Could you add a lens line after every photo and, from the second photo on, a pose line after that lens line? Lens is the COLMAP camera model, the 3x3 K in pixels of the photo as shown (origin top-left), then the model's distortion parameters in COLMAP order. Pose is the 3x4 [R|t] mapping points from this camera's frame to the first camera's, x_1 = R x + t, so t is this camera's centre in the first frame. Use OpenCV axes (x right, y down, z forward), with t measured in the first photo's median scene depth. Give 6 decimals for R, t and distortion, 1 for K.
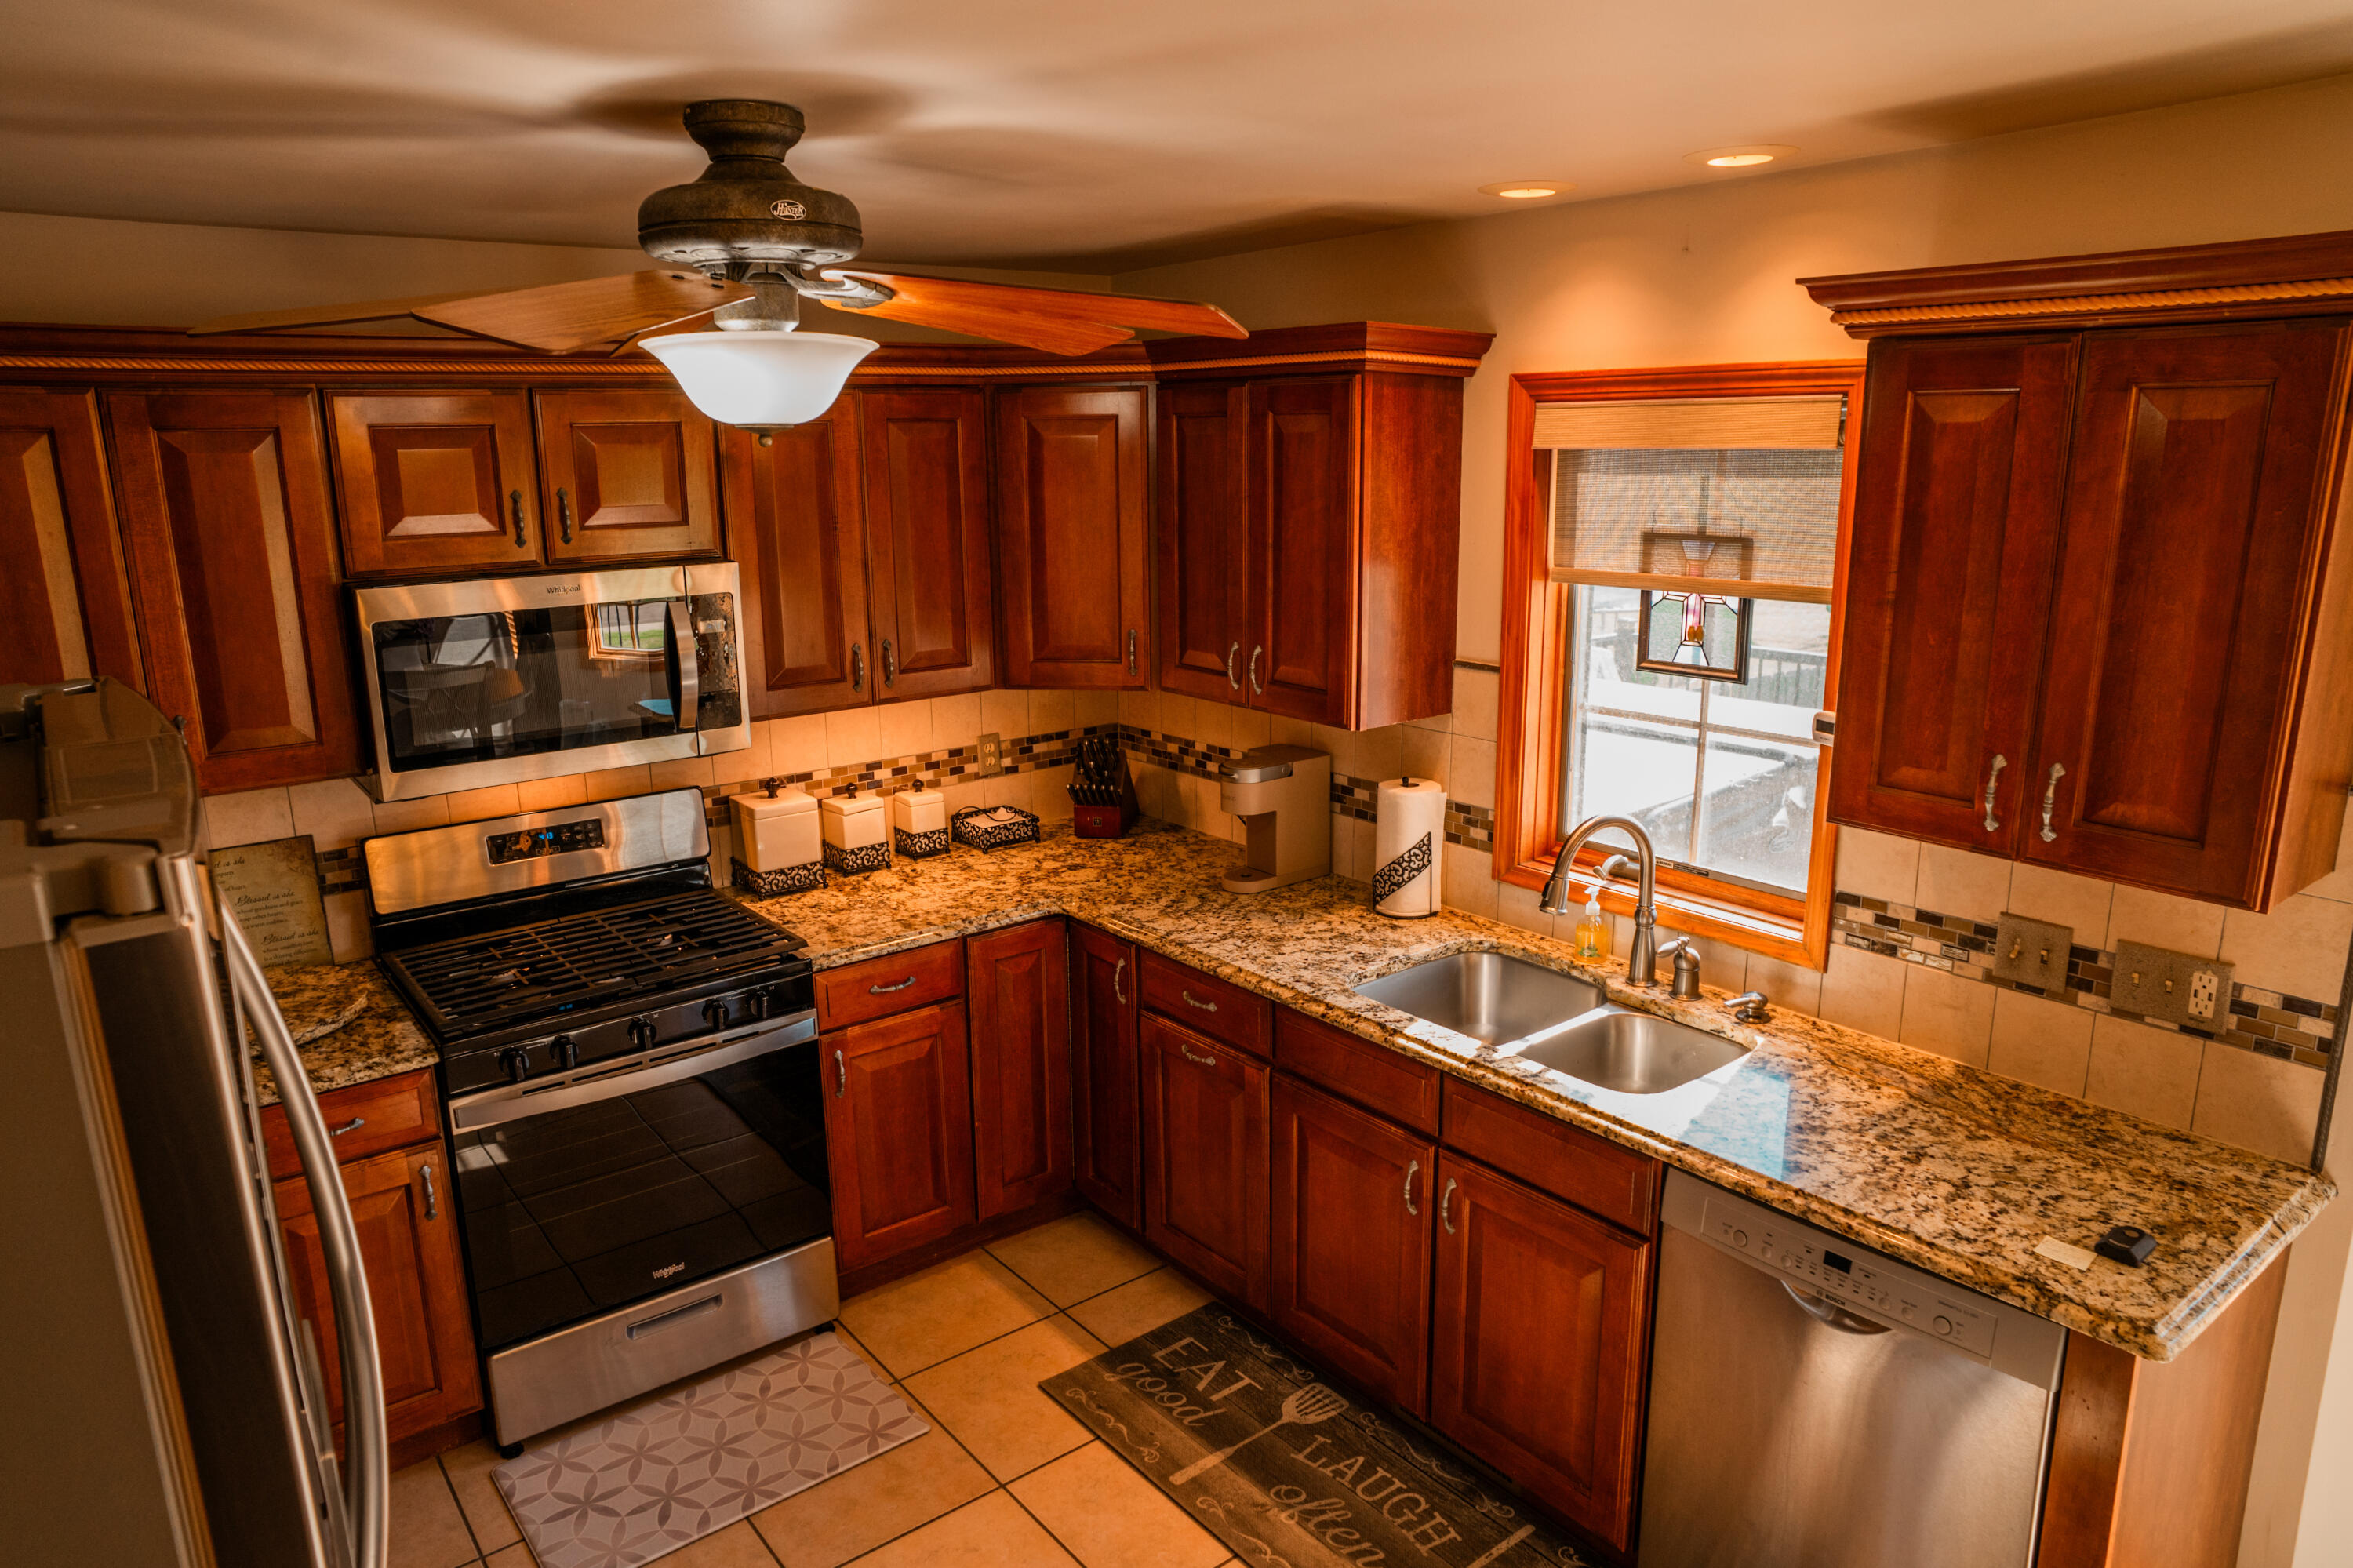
lens RADIAL K [[1472.5, 0, 1176.5], [0, 1472.5, 784.0], [0, 0, 1]] dist [-0.081934, 0.058106]
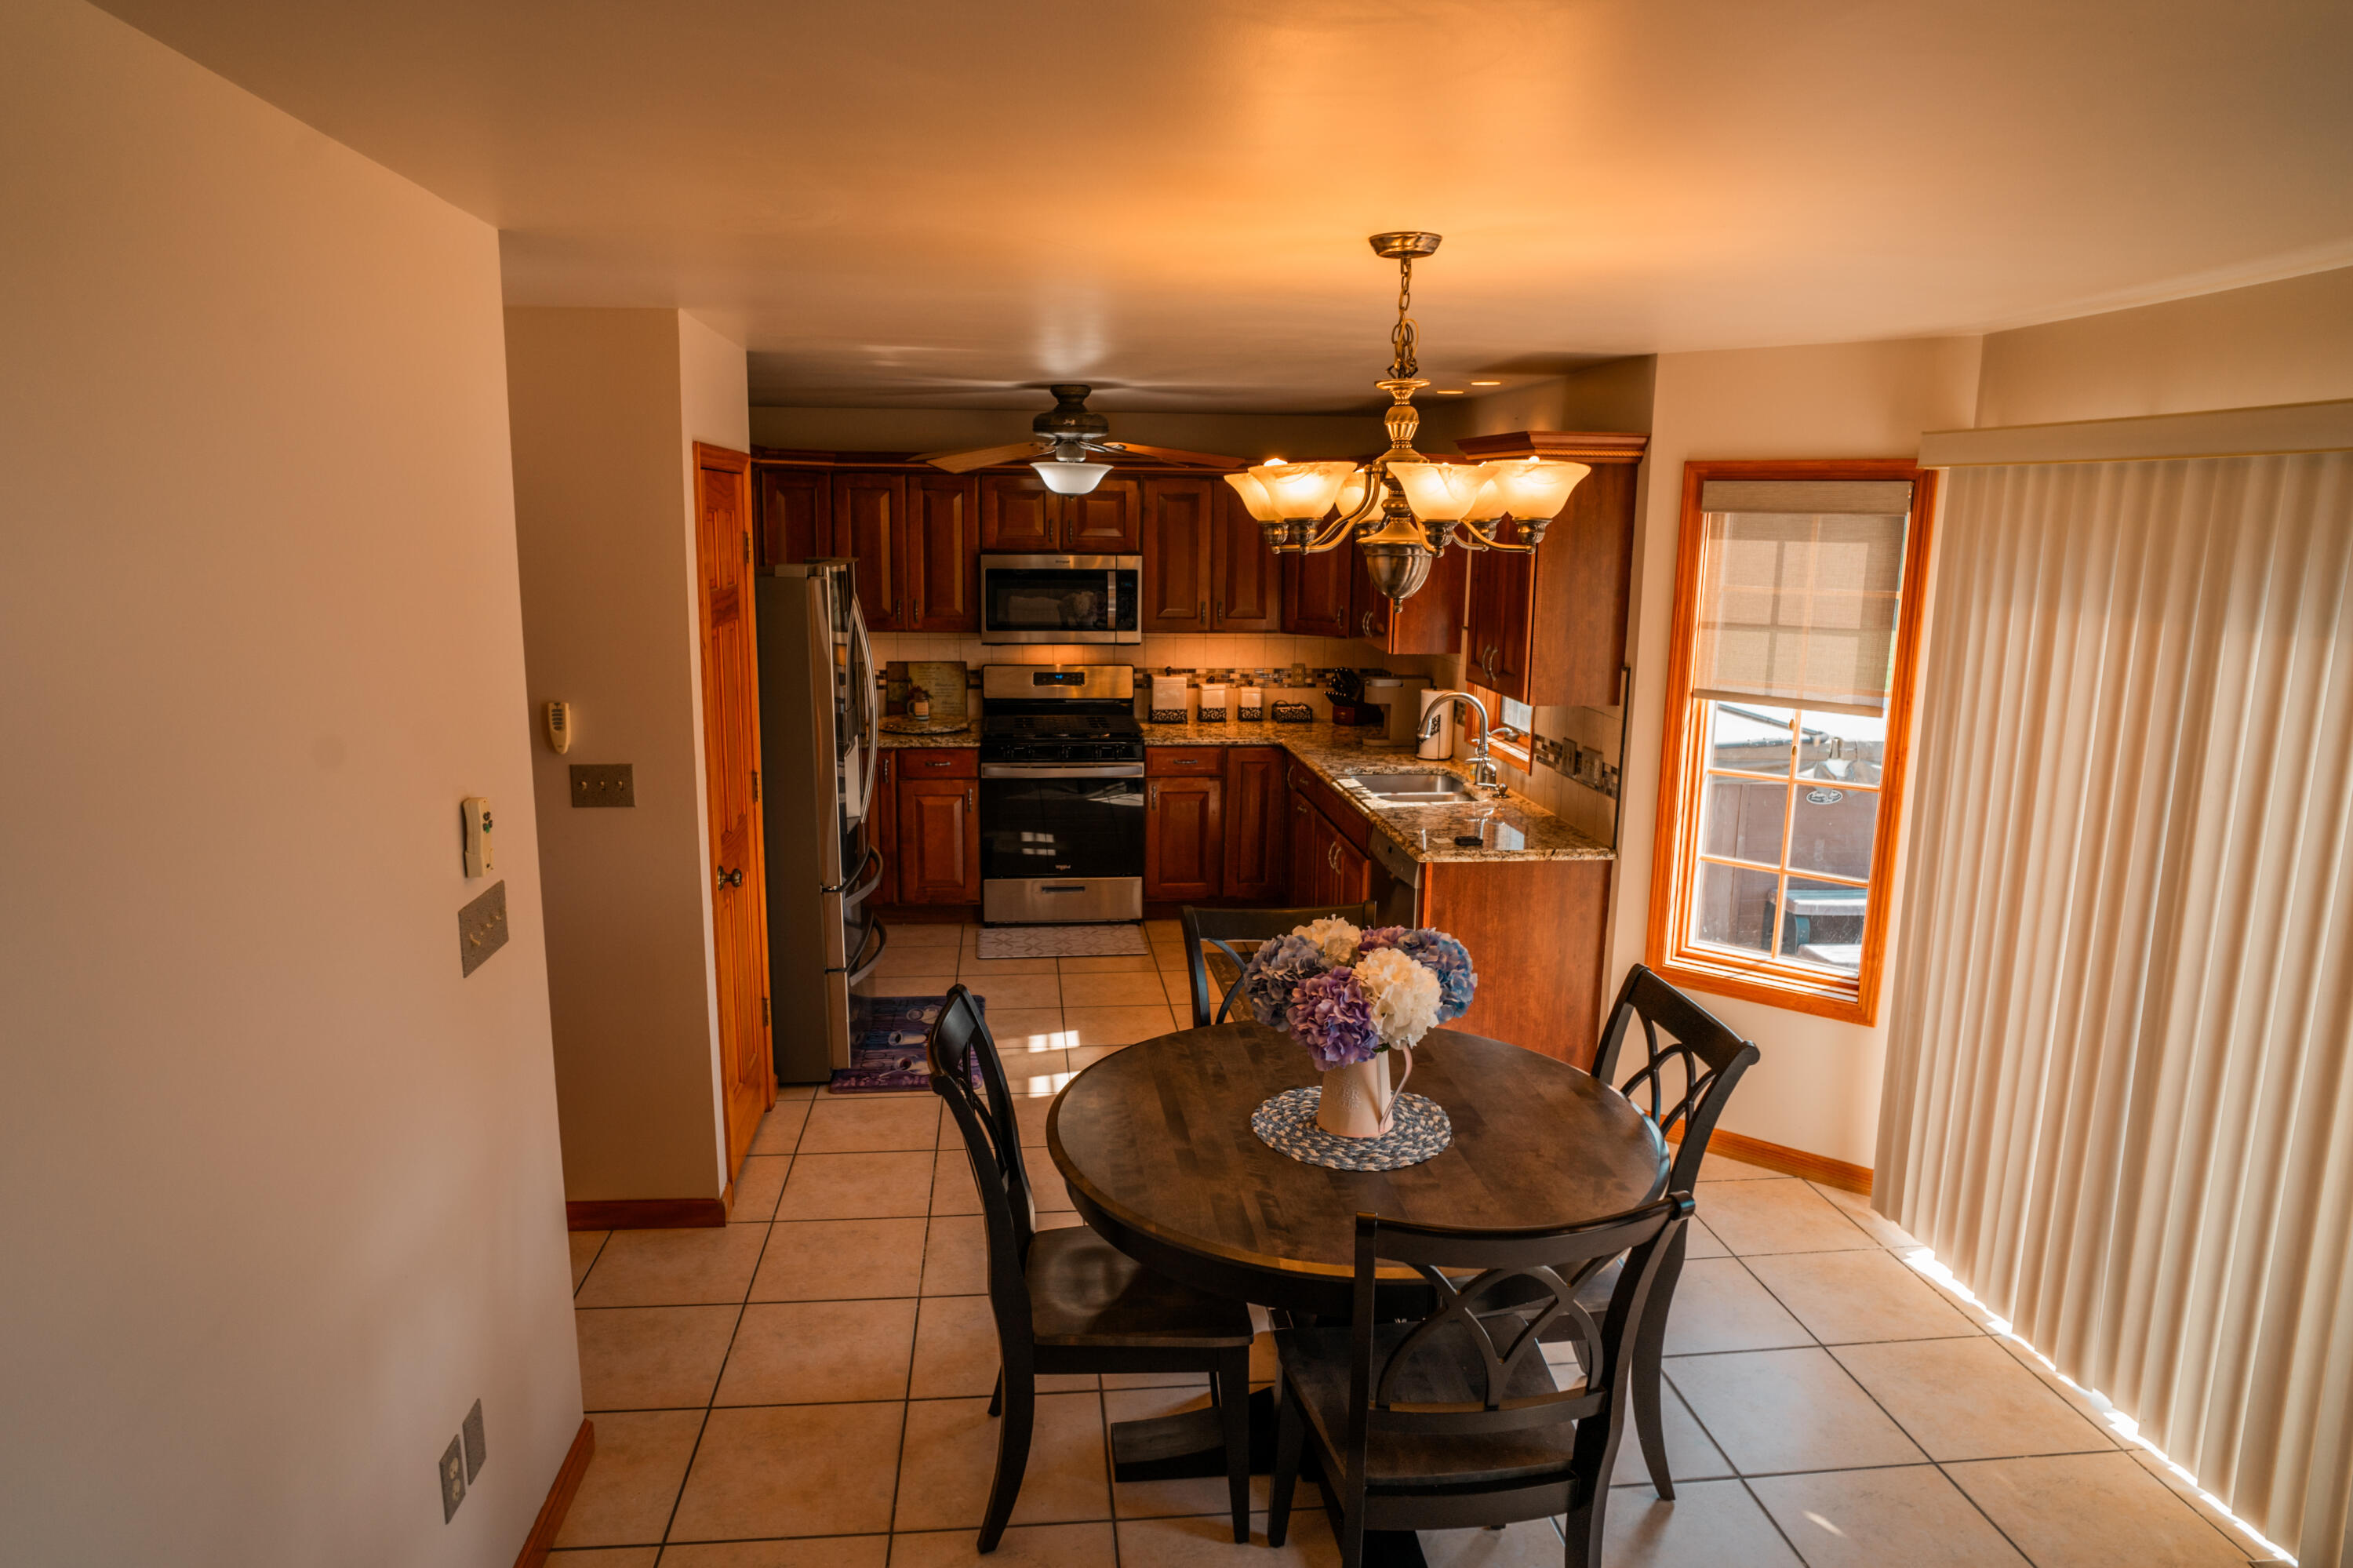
lens RADIAL K [[1440.4, 0, 1176.5], [0, 1440.4, 784.0], [0, 0, 1]] dist [-0.051625, -0.000033]
pose [[0.847208, 0.122426, -0.516963, 0.858661], [-0.144162, 0.989552, -0.001912, 0.174222], [0.511328, 0.076146, 0.856006, -0.755847]]
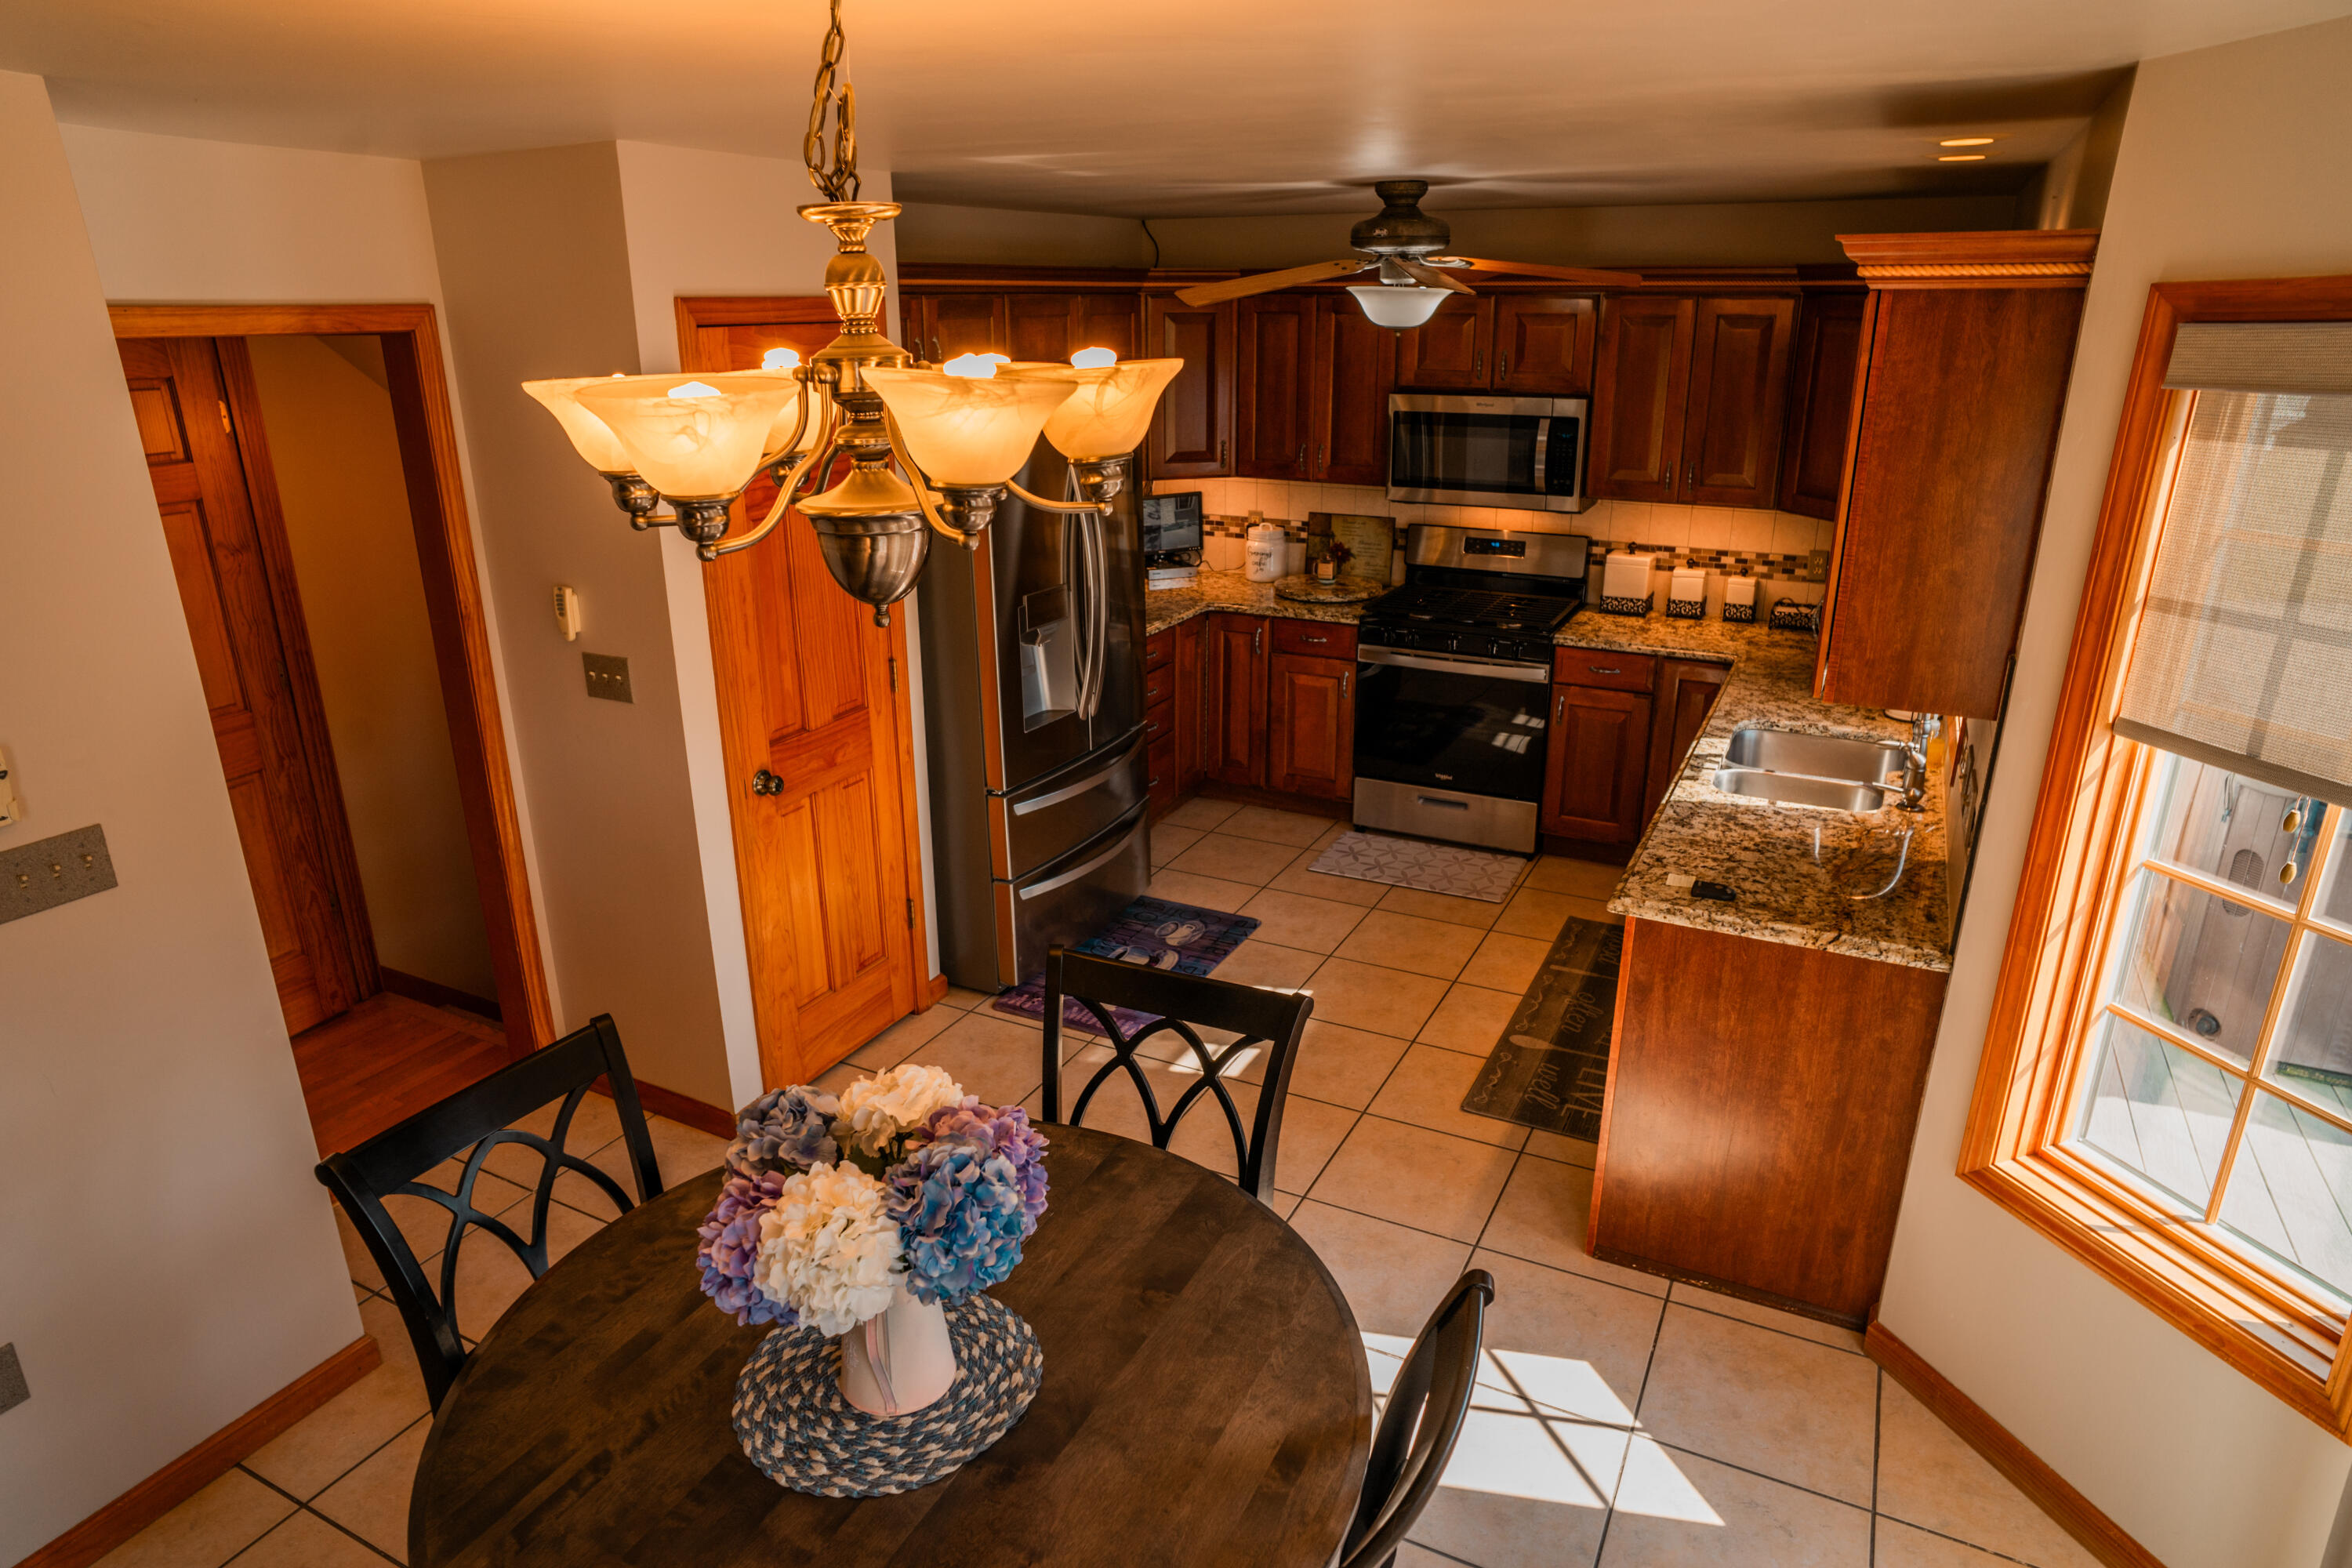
lens RADIAL K [[1399.3, 0, 1166.1], [0, 1399.3, 790.7], [0, 0, 1]] dist [-0.066645, 0.048453]
pose [[0.414061, 0.314033, -0.854363, 0.970551], [-0.205601, 0.946613, 0.248298, -0.019804], [0.886725, 0.072847, 0.456521, -0.130390]]
